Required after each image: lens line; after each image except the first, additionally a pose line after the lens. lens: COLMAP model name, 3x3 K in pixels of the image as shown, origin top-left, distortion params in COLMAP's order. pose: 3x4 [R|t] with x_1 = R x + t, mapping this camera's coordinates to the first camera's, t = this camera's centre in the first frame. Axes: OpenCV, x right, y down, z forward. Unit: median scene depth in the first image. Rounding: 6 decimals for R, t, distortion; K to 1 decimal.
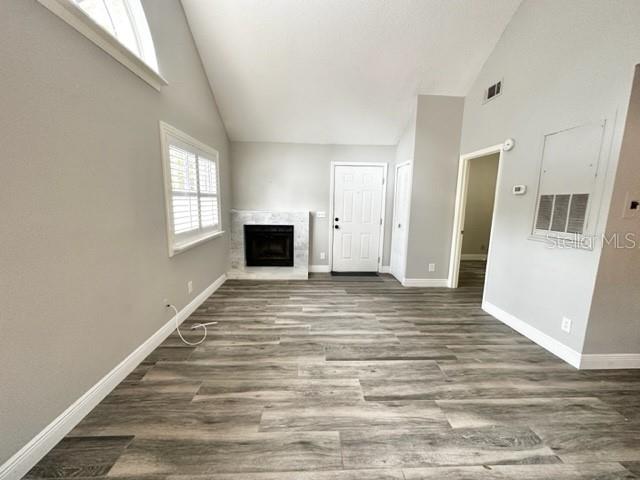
lens RADIAL K [[256.1, 0, 320.4], [0, 256.1, 240.0], [0, 0, 1]] dist [-0.000617, 0.000569]
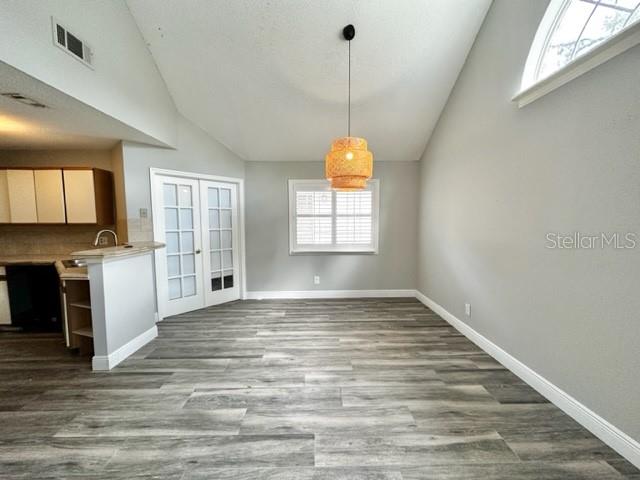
lens RADIAL K [[256.1, 0, 320.3], [0, 256.1, 240.3], [0, 0, 1]] dist [-0.000617, 0.000569]
pose [[-0.999612, -0.015917, 0.022839, 0.142337], [-0.010325, 0.973883, 0.226814, -0.271687], [-0.025853, 0.226490, -0.973670, 1.751198]]
